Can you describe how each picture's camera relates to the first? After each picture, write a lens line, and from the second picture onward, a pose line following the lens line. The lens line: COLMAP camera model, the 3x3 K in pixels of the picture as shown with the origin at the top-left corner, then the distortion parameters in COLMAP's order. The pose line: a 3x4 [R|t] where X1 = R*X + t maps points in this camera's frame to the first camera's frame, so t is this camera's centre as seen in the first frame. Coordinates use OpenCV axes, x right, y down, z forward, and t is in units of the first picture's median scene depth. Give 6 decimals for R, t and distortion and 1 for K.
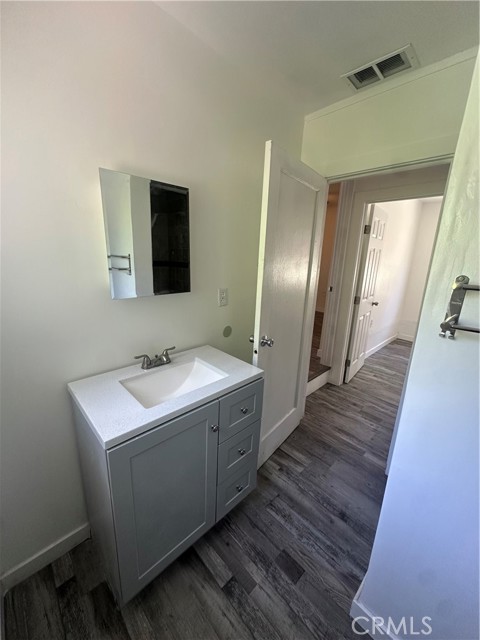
lens RADIAL K [[254.4, 0, 240.0], [0, 254.4, 320.0], [0, 0, 1]] dist [0.000303, 0.000022]
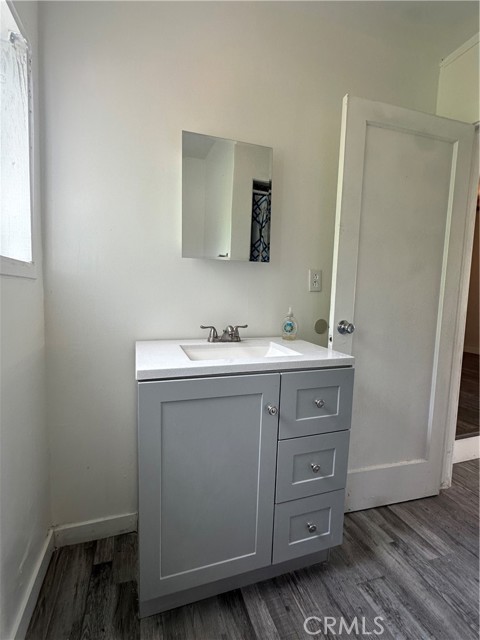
lens RADIAL K [[299.0, 0, 240.0], [0, 299.0, 320.0], [0, 0, 1]] dist [-0.002774, -0.000238]
pose [[0.902381, 0.026550, -0.430120, 0.154659], [-0.100298, 0.983630, -0.149705, 0.242482], [0.419104, 0.178231, 0.890272, 0.091471]]
